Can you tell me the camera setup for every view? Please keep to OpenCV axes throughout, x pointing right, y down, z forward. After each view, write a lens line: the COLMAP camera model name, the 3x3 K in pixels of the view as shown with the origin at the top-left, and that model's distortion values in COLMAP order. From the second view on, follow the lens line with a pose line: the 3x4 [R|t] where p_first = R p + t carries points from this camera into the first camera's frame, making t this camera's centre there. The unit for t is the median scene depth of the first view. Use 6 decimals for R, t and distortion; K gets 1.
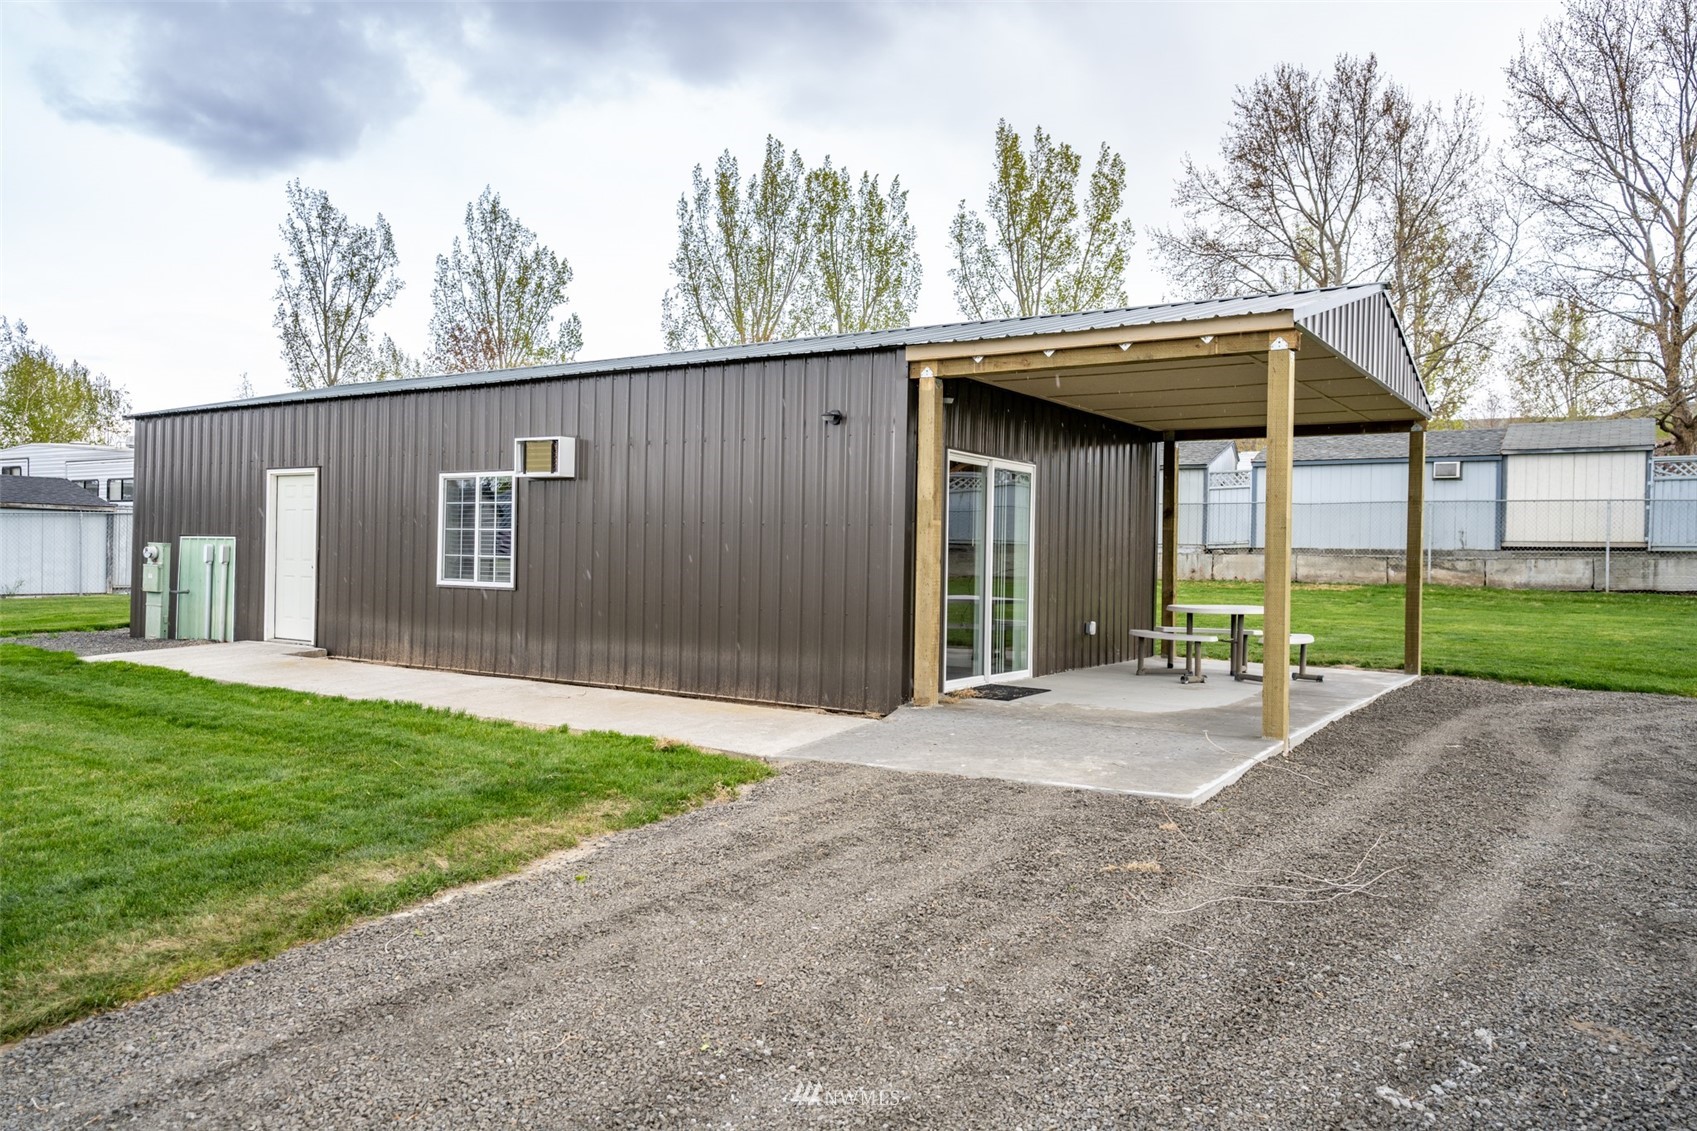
lens RADIAL K [[1213.4, 0, 849.7], [0, 1213.4, 557.1], [0, 0, 1]] dist [0.021993, 0.024466]
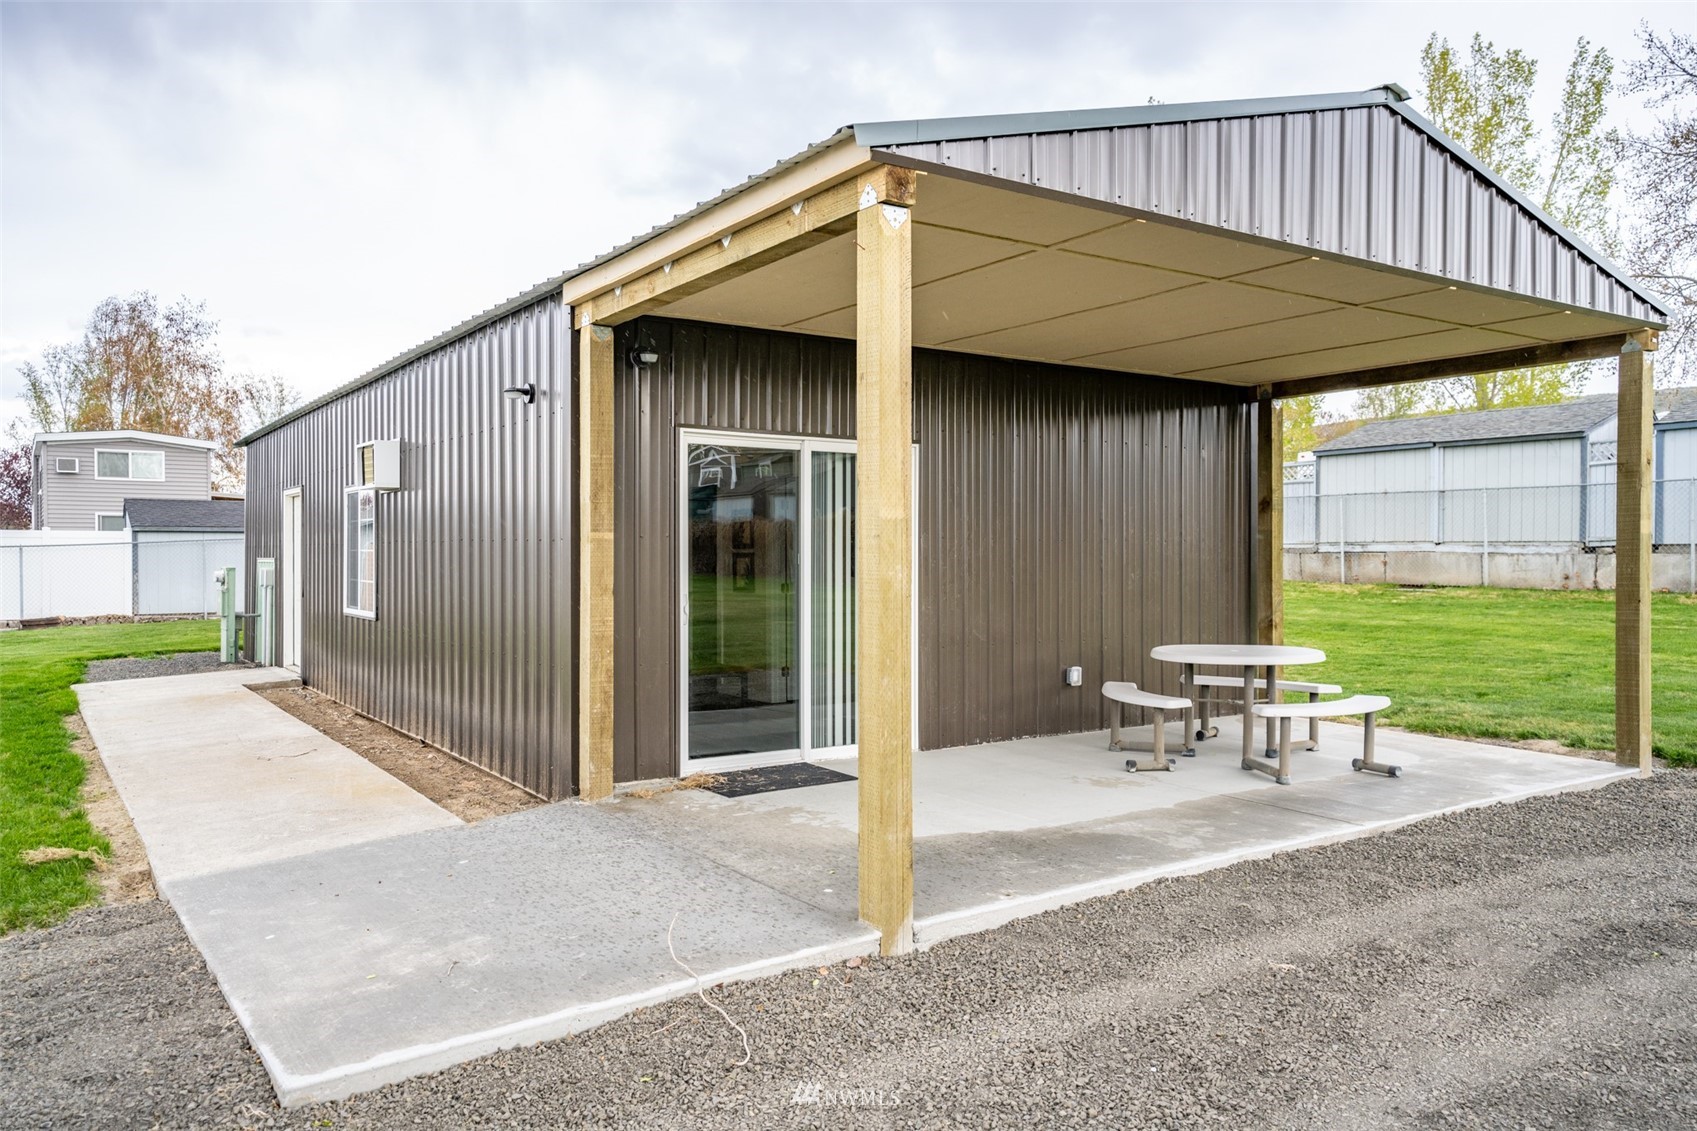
lens RADIAL K [[1213.4, 0, 847.9], [0, 1213.4, 571.1], [0, 0, 1]] dist [0.021993, 0.024466]
pose [[0.925494, -0.012801, -0.378547, 0.161652], [0.016093, 0.999855, 0.005536, -0.003554], [0.378421, -0.011215, 0.925566, 0.146577]]
